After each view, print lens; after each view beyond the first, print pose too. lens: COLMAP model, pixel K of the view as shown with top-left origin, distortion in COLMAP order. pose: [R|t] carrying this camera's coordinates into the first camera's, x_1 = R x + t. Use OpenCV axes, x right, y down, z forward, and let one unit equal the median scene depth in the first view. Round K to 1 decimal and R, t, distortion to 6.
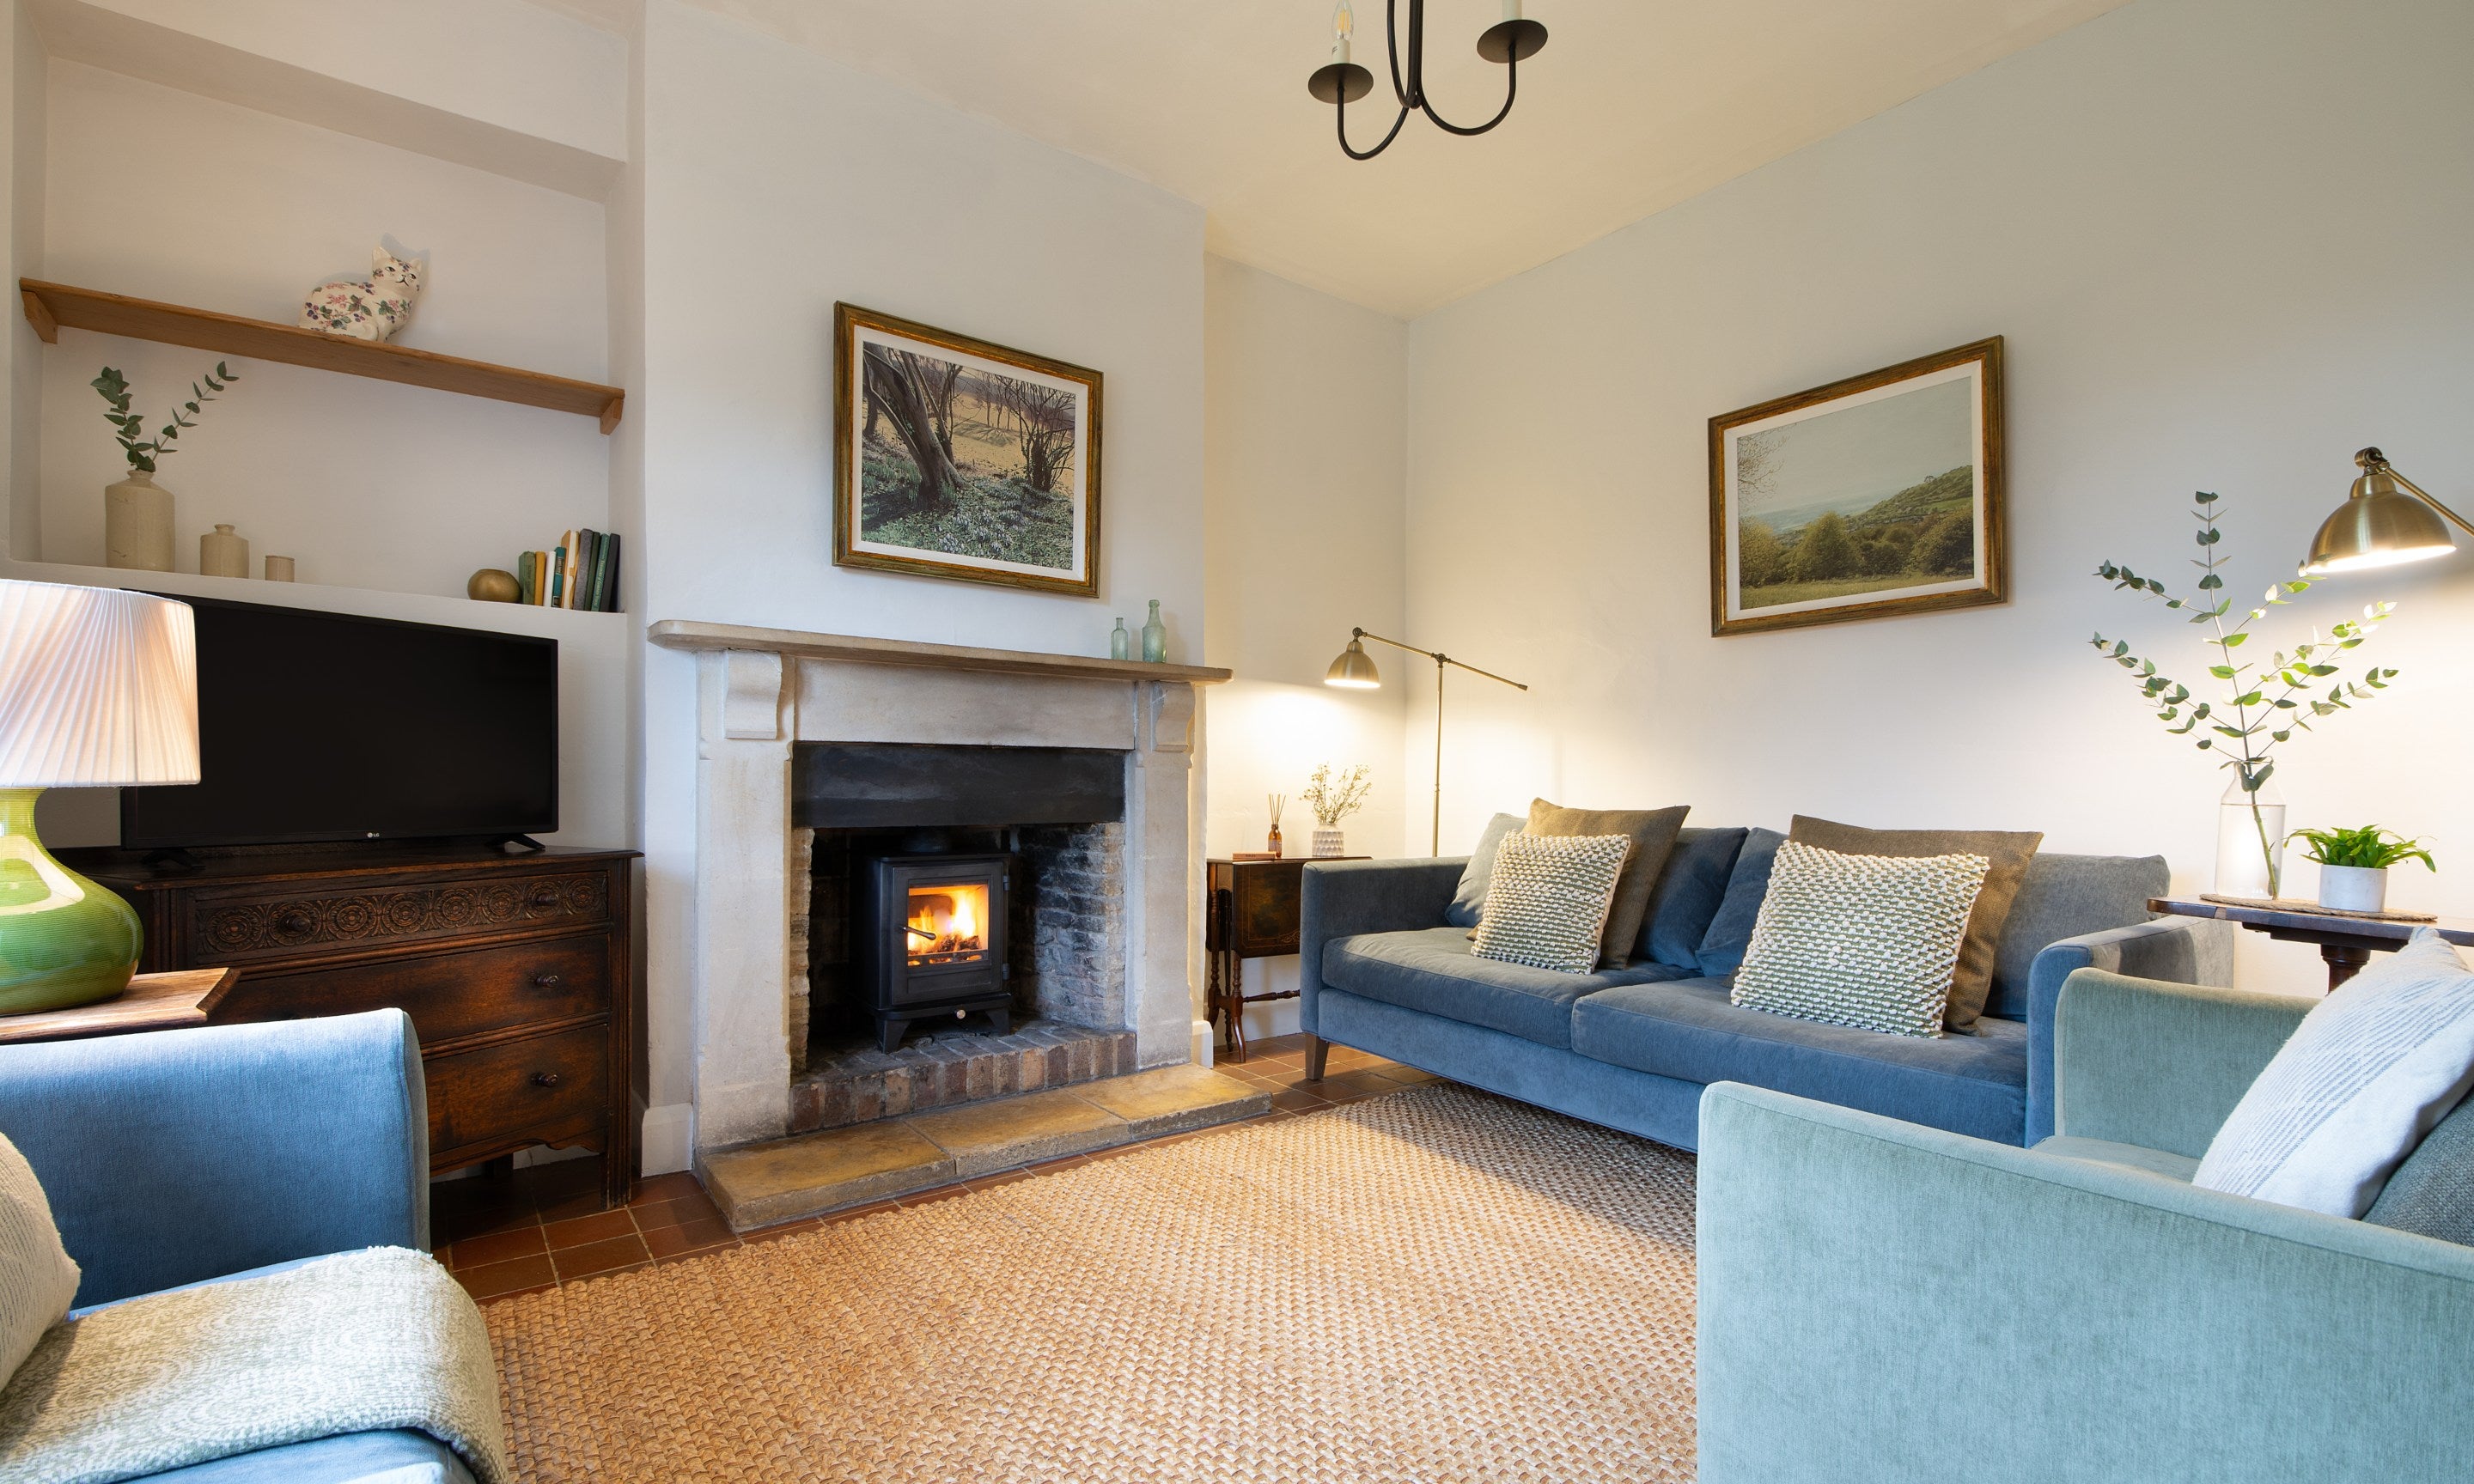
lens RADIAL K [[1068.2, 0, 1237.6], [0, 1068.2, 777.7], [0, 0, 1]] dist [-0.013305, 0.000058]
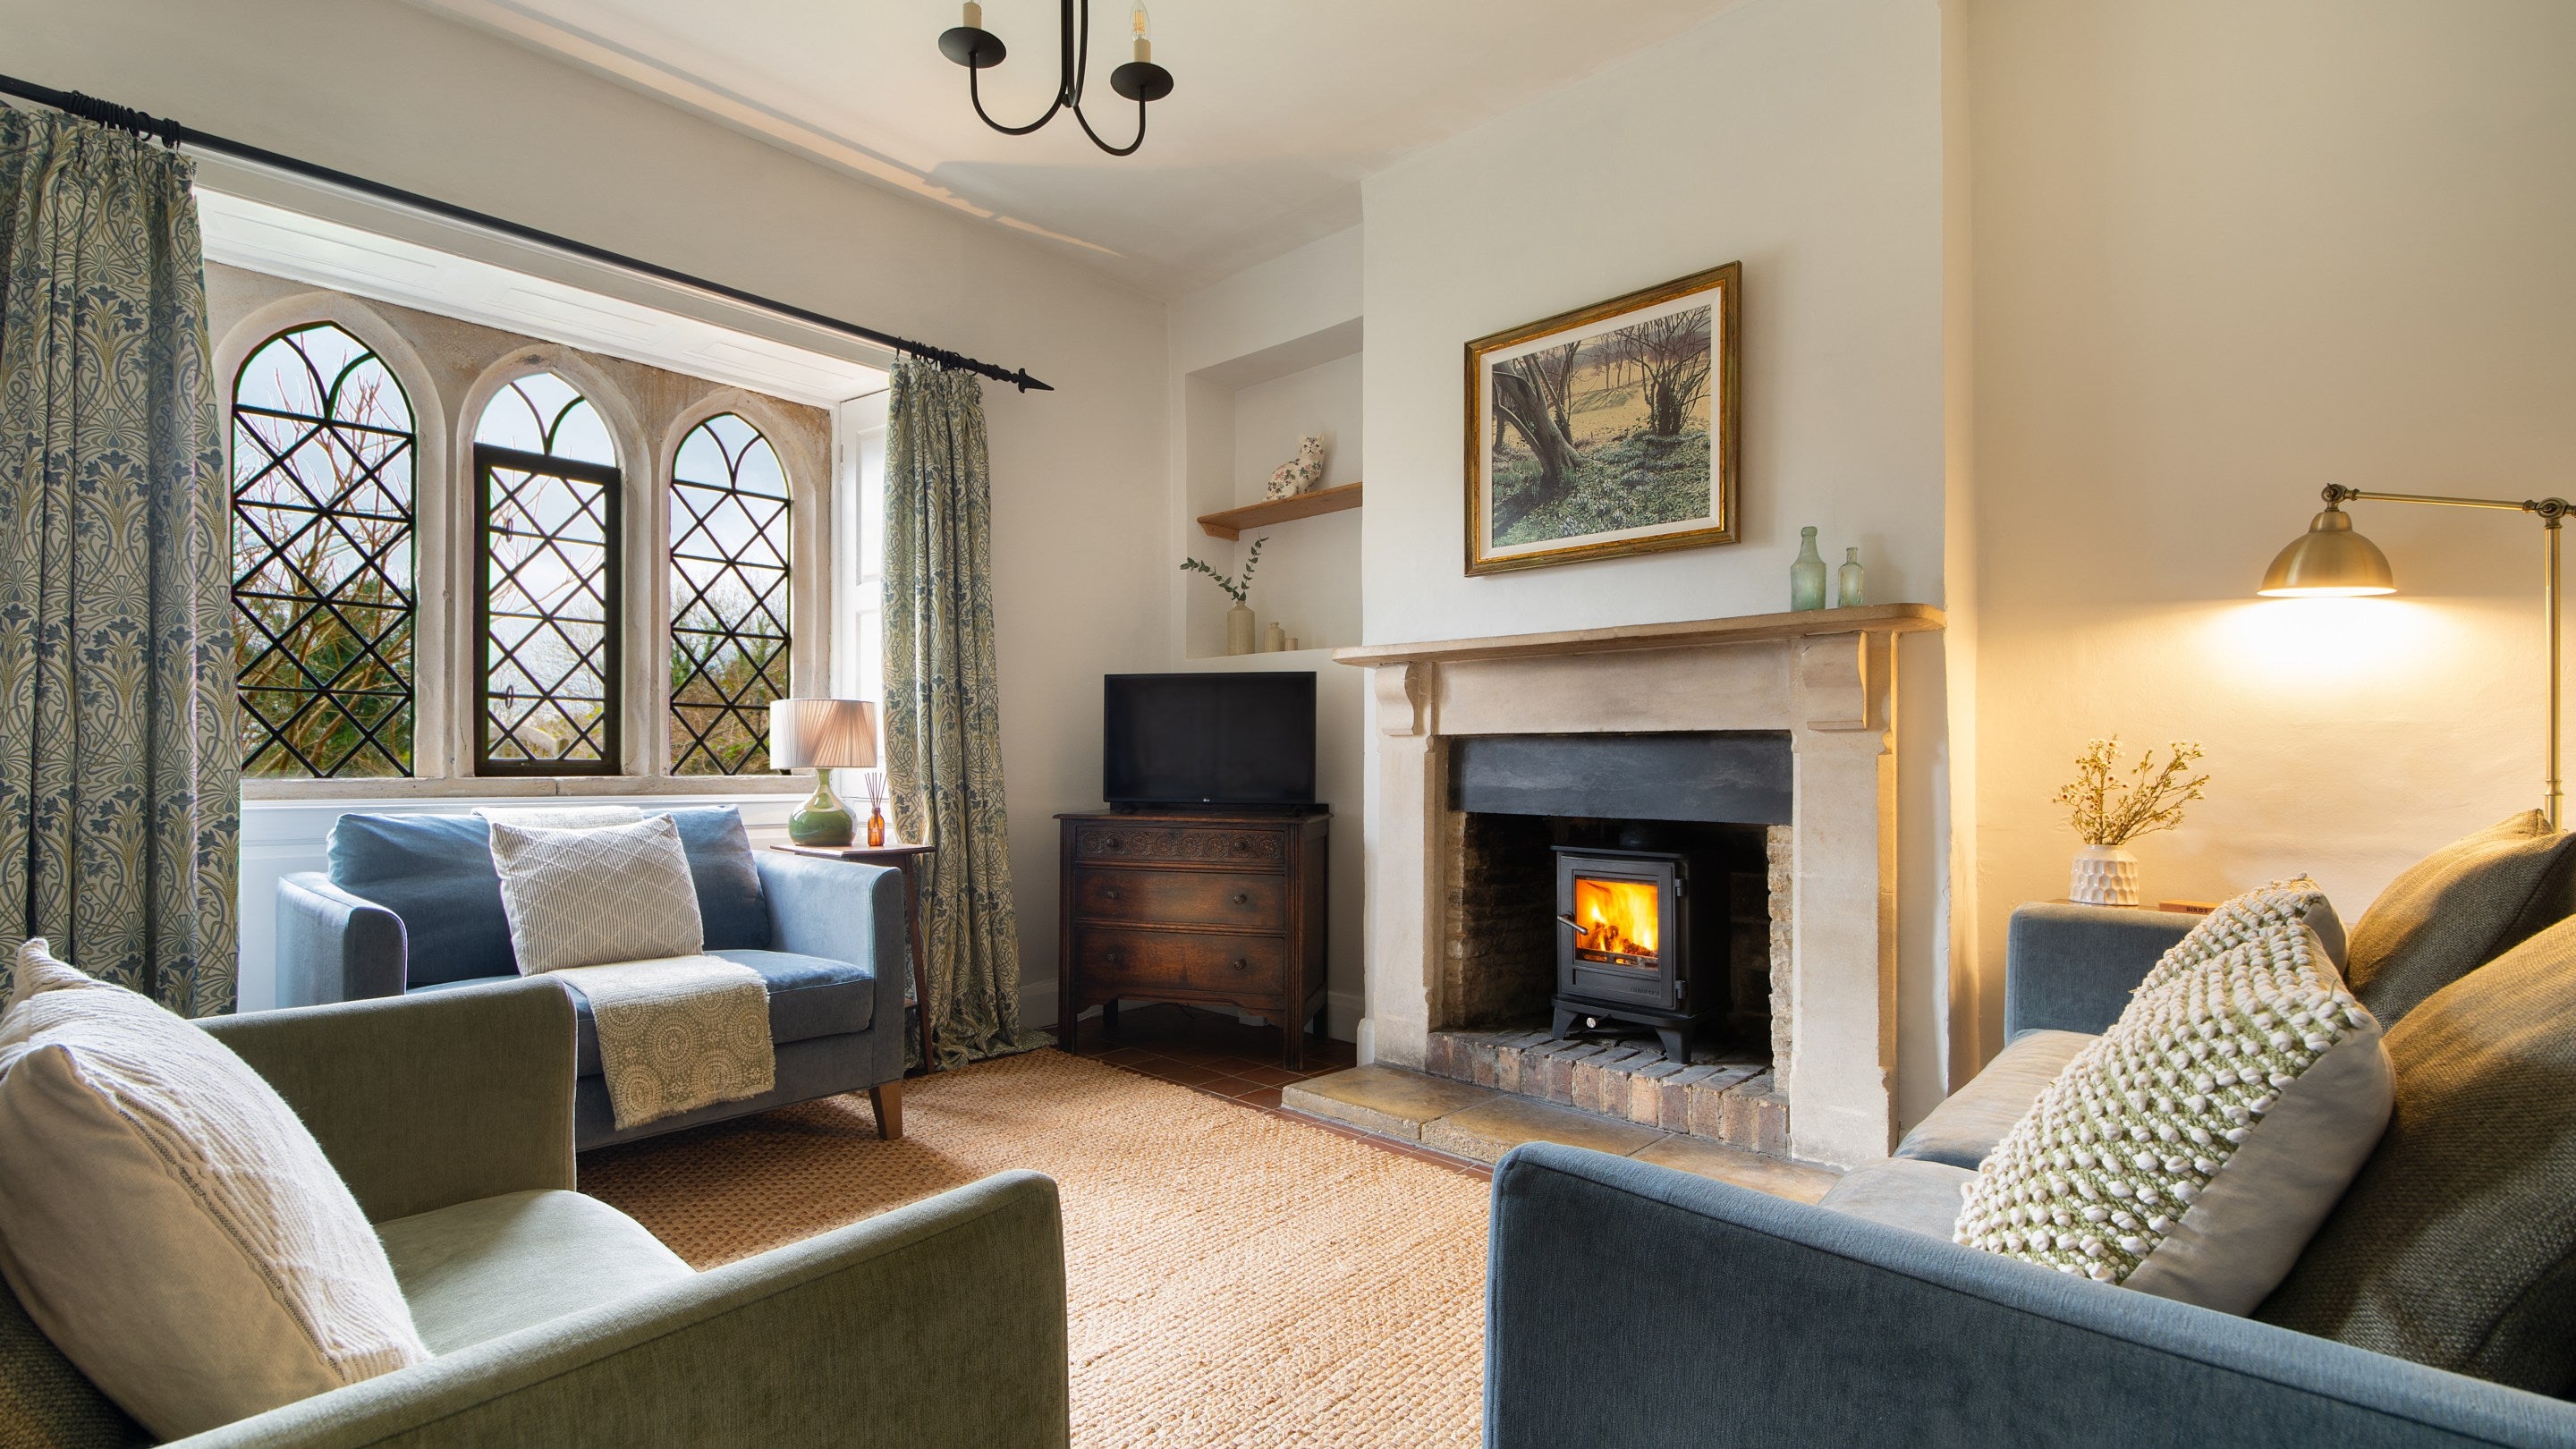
lens RADIAL K [[1147.9, 0, 1290.0], [0, 1147.9, 749.1], [0, 0, 1]] dist [0.000215, -0.000262]
pose [[0.160170, -0.022370, -0.986836, 0.717900], [-0.008289, 0.999677, -0.024006, 0.011193], [0.987055, 0.012024, 0.159933, 0.577635]]
